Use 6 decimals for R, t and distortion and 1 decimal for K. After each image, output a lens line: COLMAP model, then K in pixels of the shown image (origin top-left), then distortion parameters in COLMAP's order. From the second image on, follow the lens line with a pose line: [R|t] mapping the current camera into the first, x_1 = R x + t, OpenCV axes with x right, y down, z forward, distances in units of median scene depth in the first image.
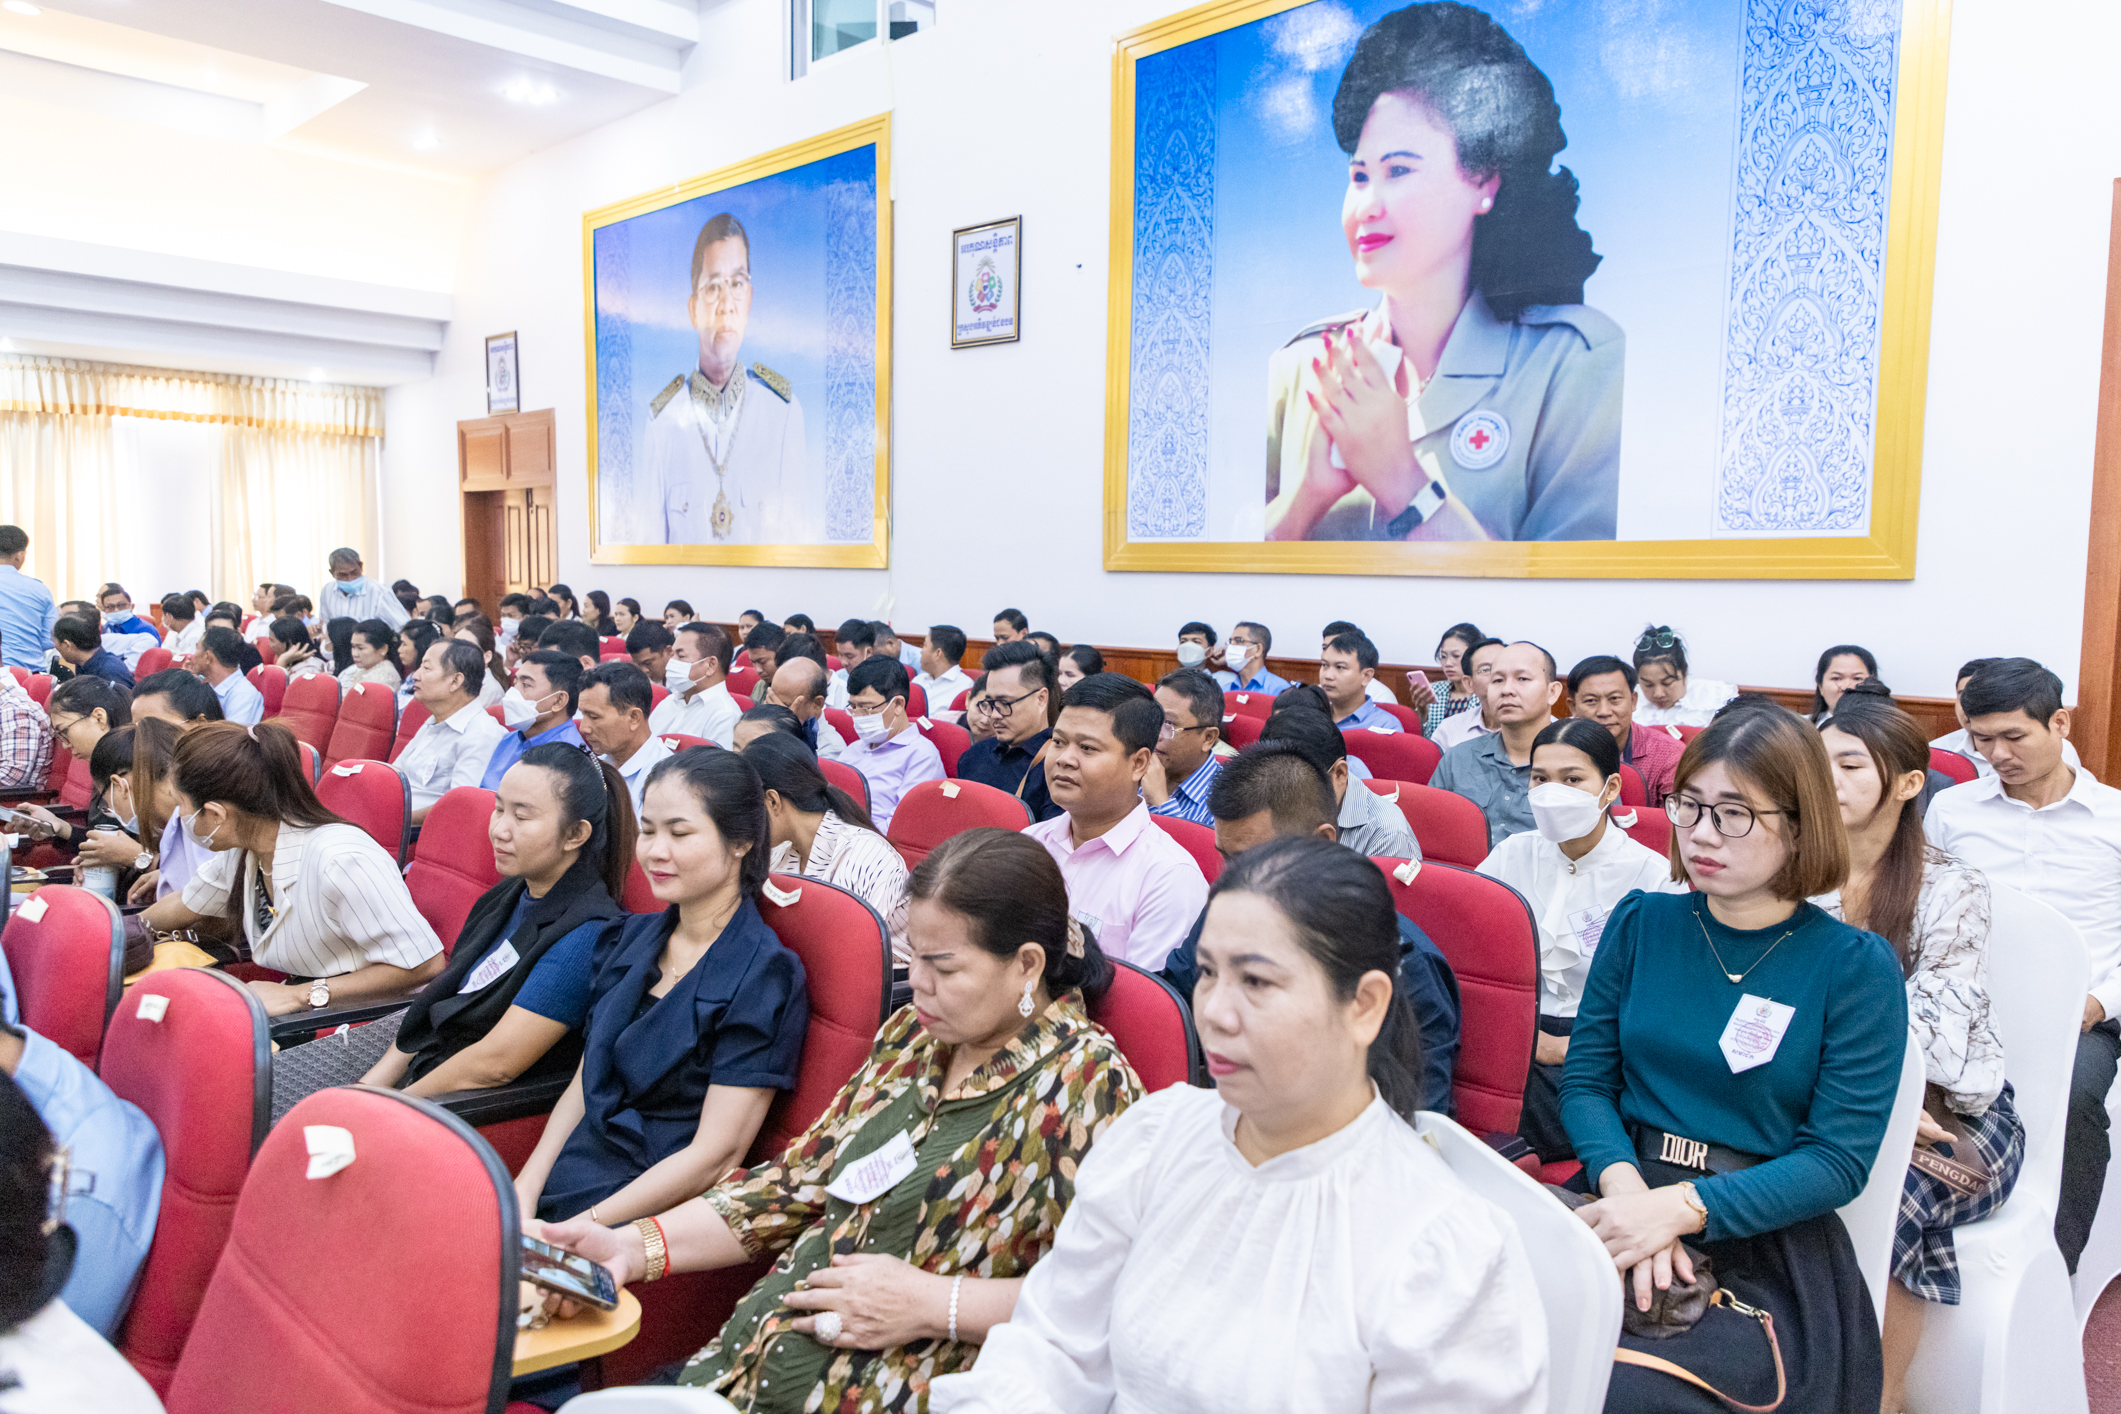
lens RADIAL K [[1529.2, 0, 1060.5], [0, 1529.2, 707.0], [0, 0, 1]] dist [0.049756, -0.000548]
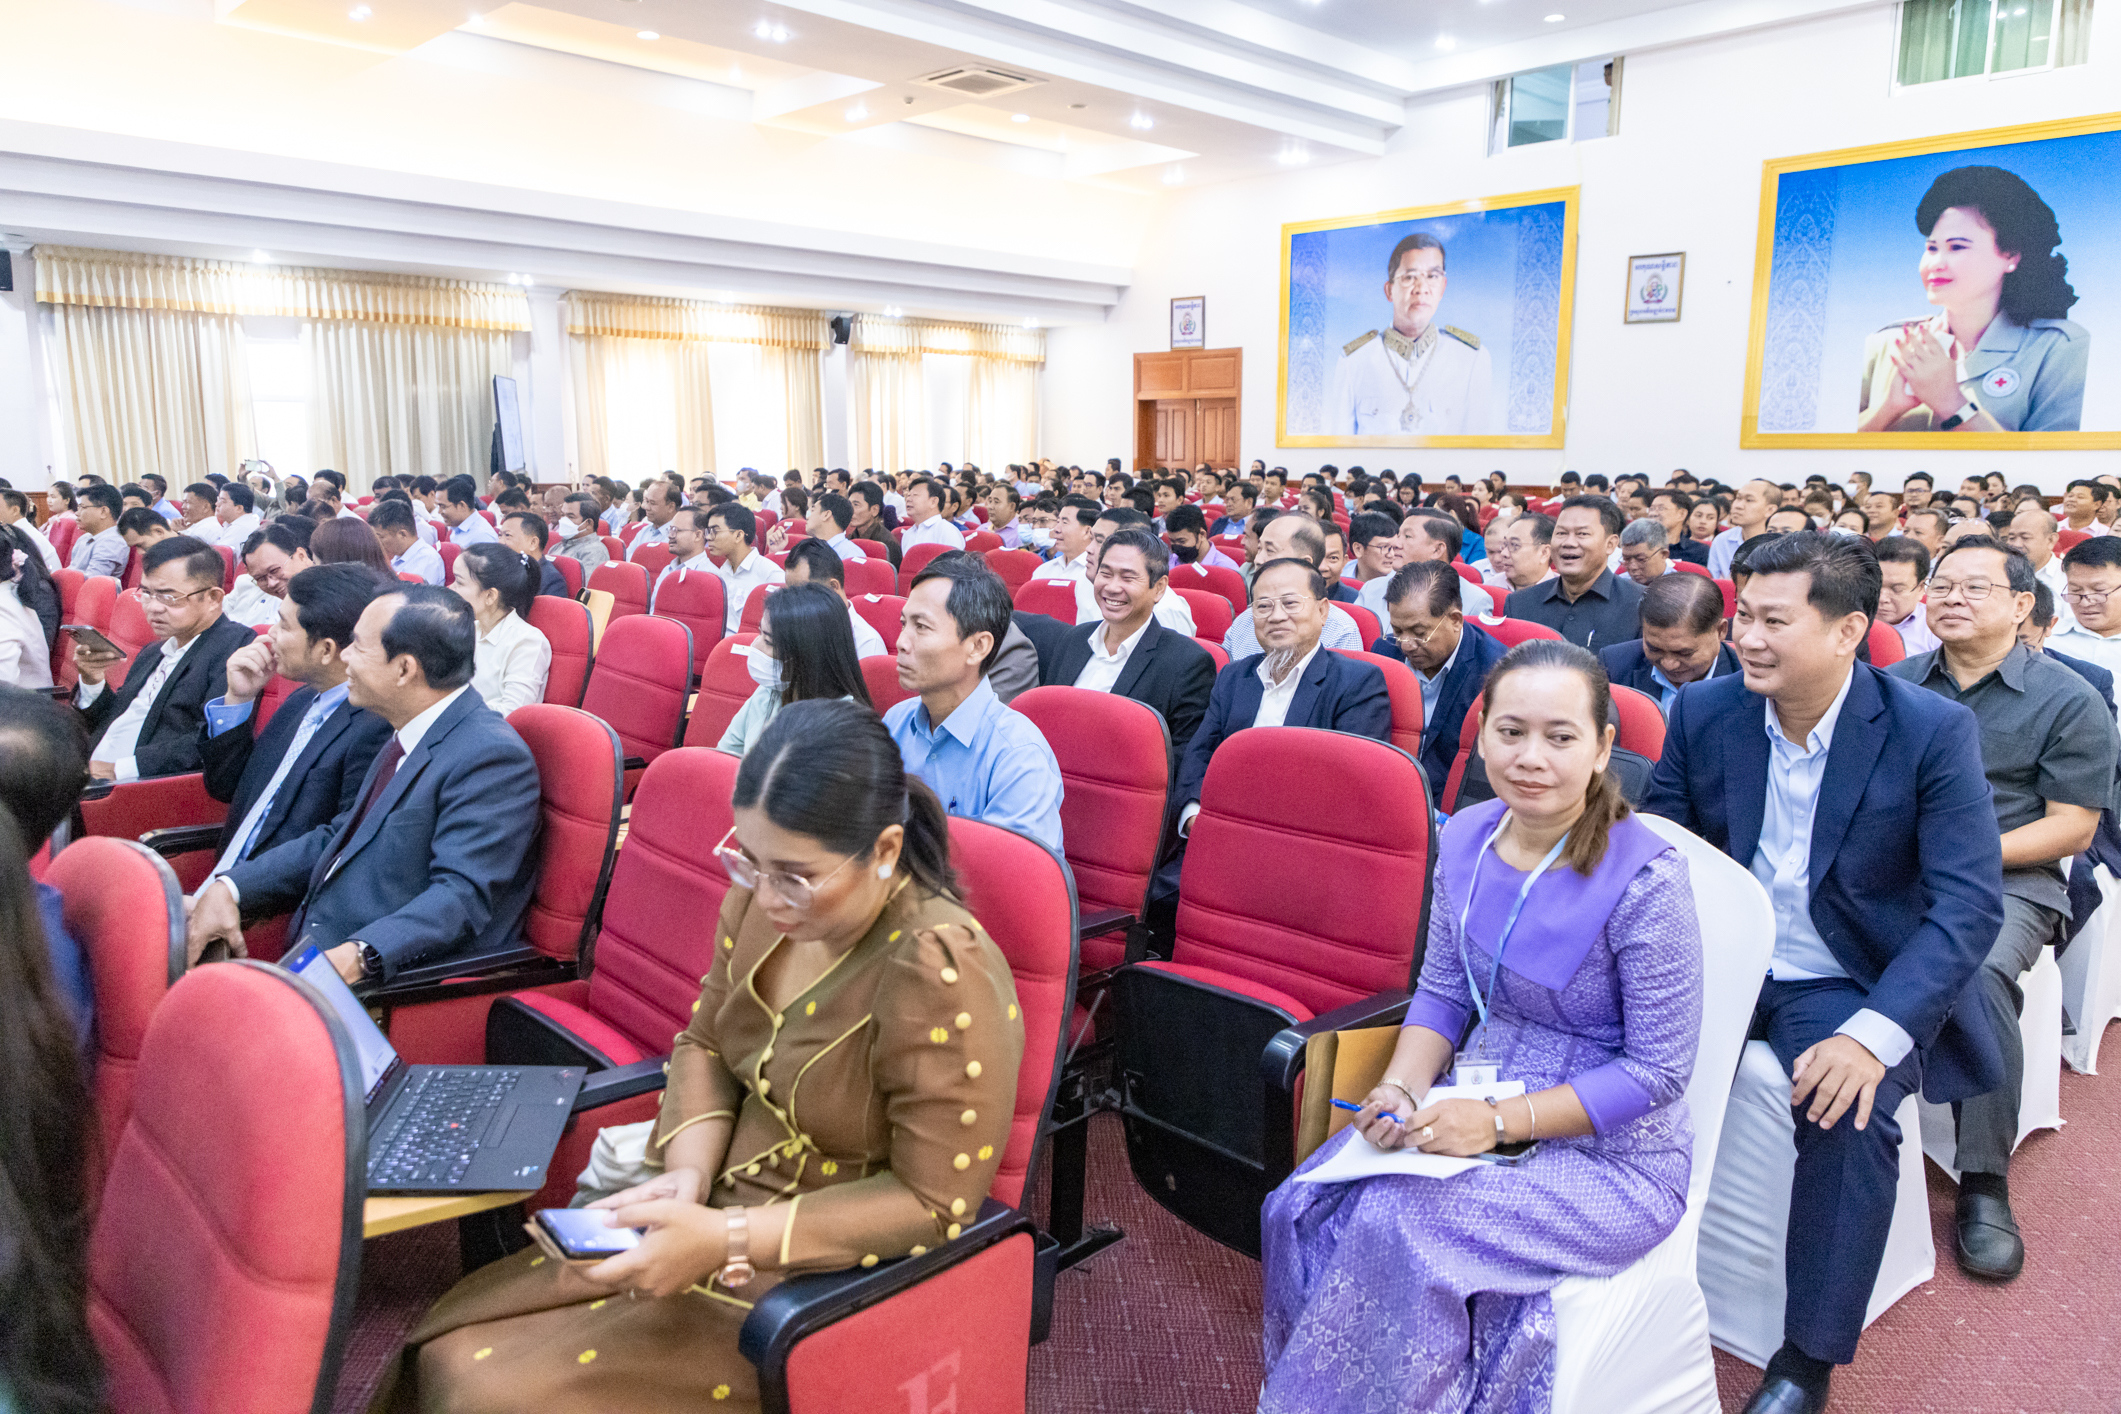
lens RADIAL K [[1471.0, 0, 1060.5], [0, 1471.0, 707.0], [0, 0, 1]] dist [0.017386, 0.005078]
pose [[0.994365, -0.030956, 0.101394, -1.080172], [0.021543, 0.995466, 0.092652, 0.044078], [-0.103802, -0.089945, 0.990523, -0.798497]]
